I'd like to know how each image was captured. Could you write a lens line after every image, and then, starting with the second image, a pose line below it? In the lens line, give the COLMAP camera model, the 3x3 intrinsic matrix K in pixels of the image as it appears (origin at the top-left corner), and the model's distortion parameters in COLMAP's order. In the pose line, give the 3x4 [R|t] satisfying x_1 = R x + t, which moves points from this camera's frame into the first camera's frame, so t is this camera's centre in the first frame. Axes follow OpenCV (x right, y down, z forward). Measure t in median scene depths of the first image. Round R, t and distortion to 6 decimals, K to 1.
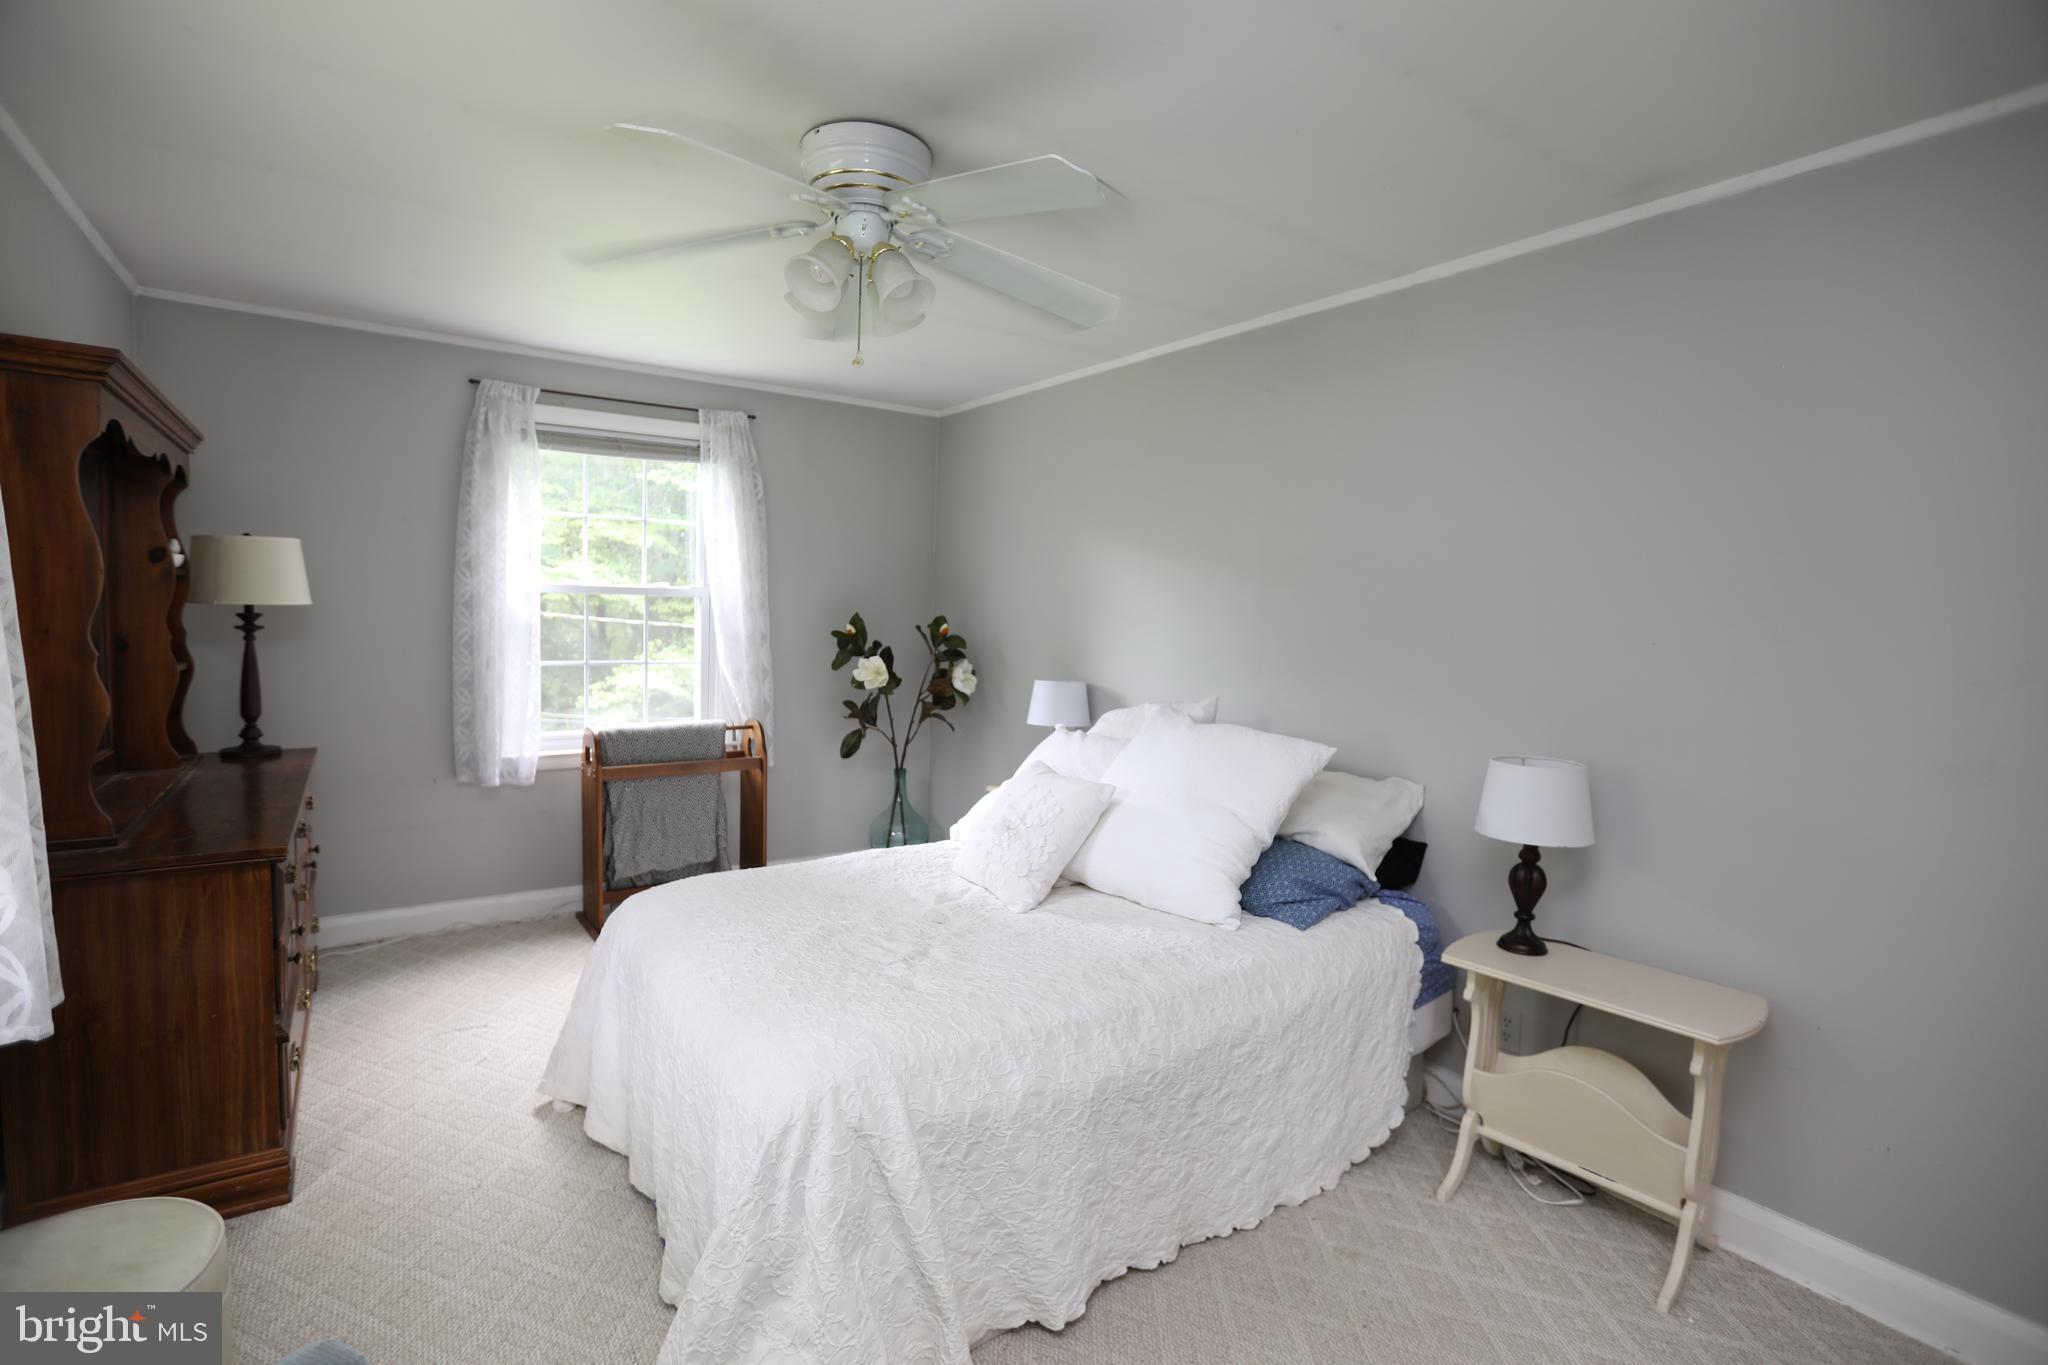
lens RADIAL K [[959.1, 0, 1024.0], [0, 959.1, 682.5], [0, 0, 1]] dist [-0.050373, 0.034288]
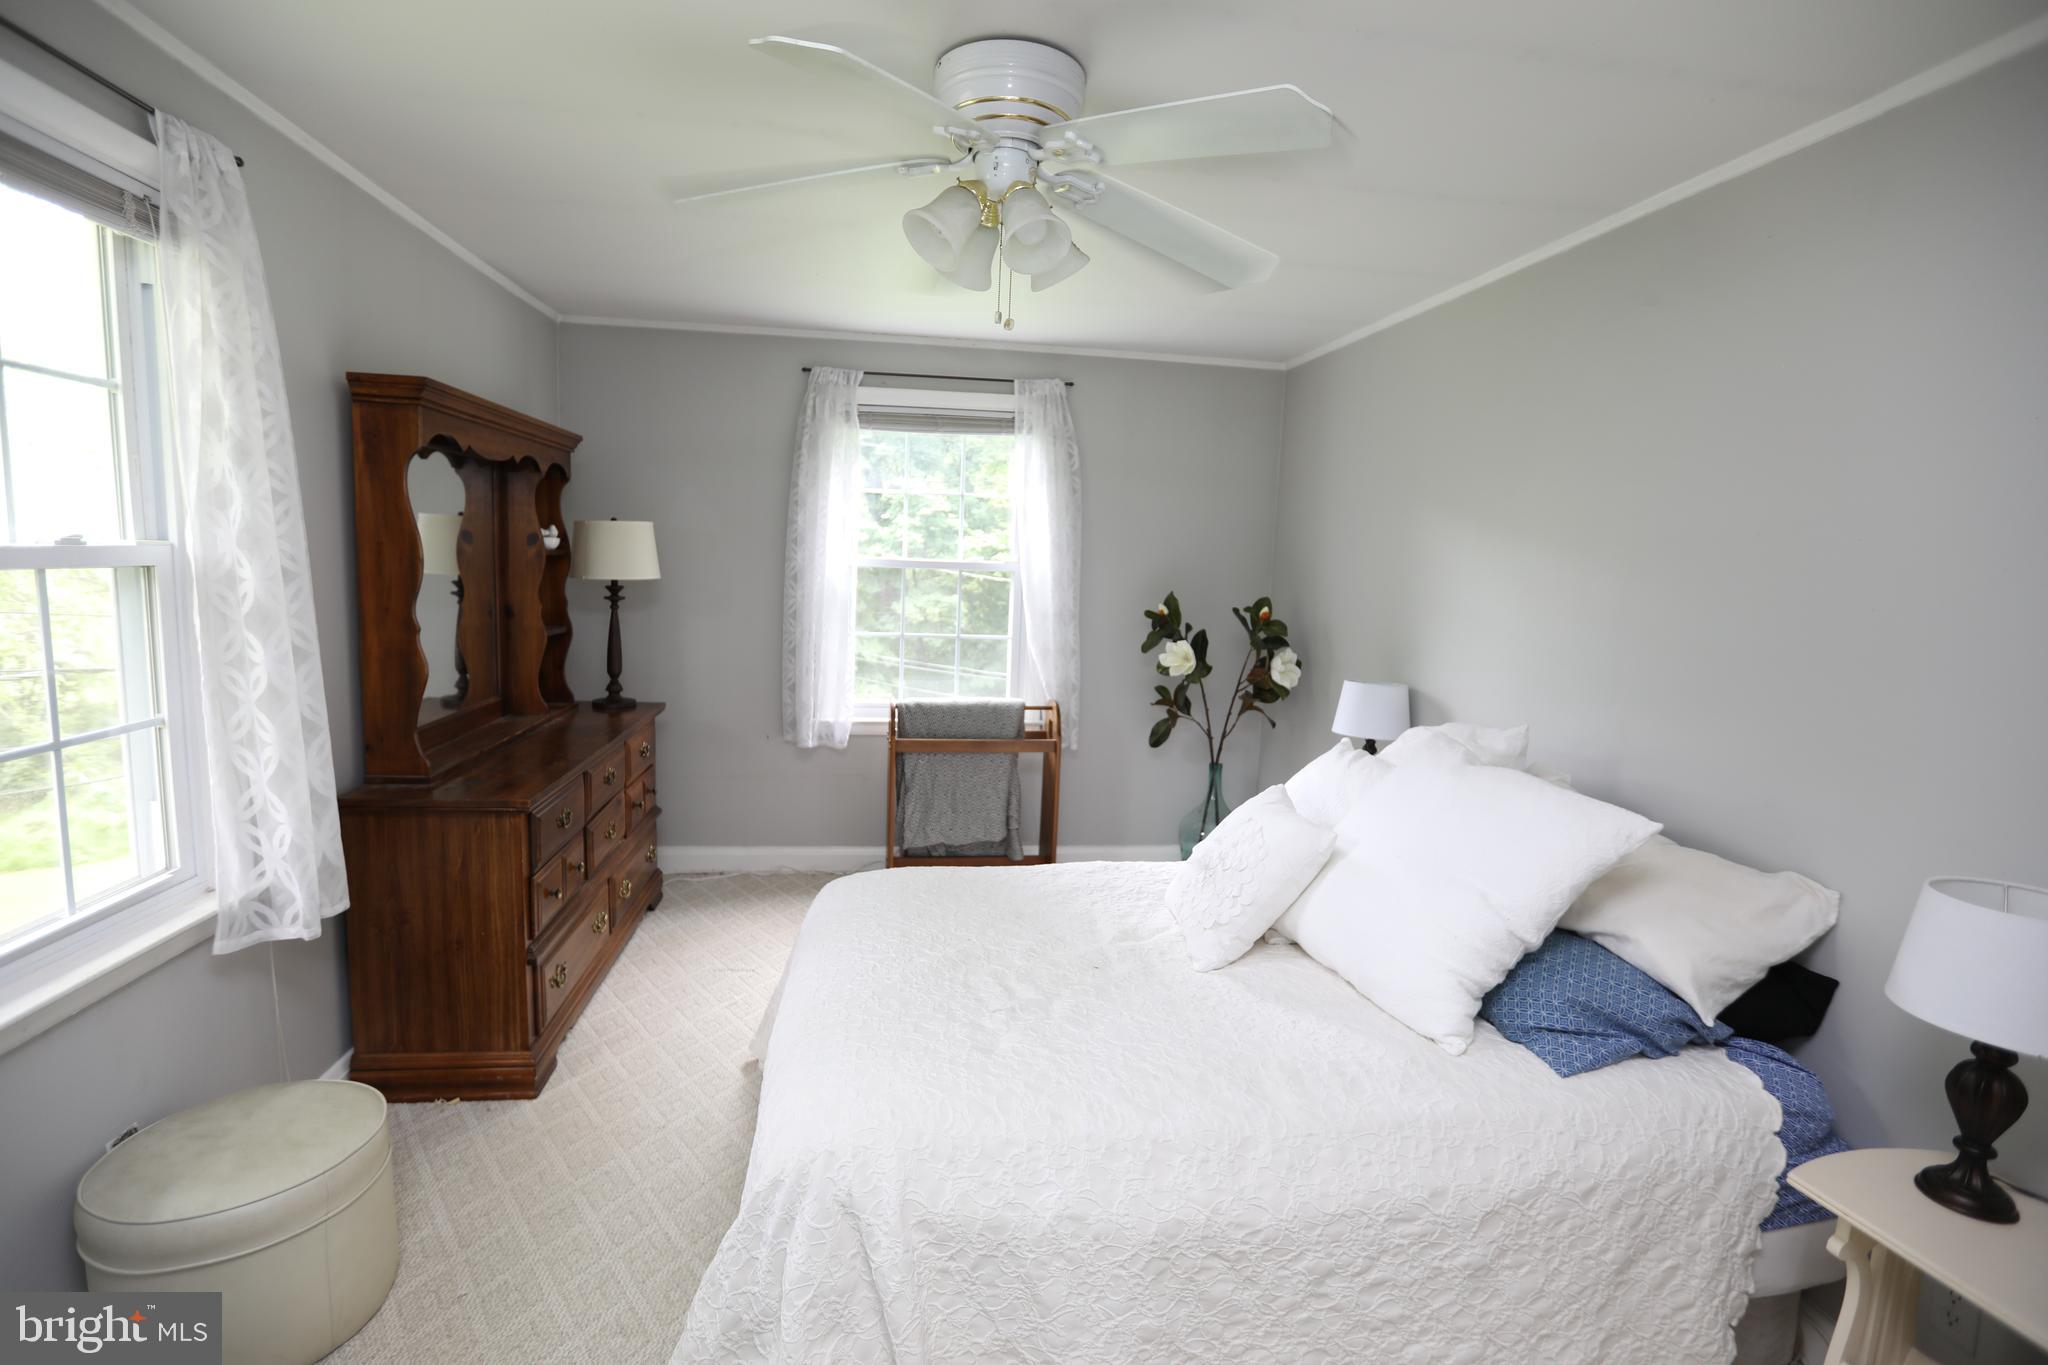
lens RADIAL K [[979.9, 0, 1014.3], [0, 979.9, 678.9], [0, 0, 1]] dist [-0.038665, 0.016161]
pose [[0.890963, 0.062702, -0.449726, 0.177278], [-0.047496, 0.997856, 0.045027, -0.036173], [0.451585, -0.018757, 0.892031, 0.138288]]
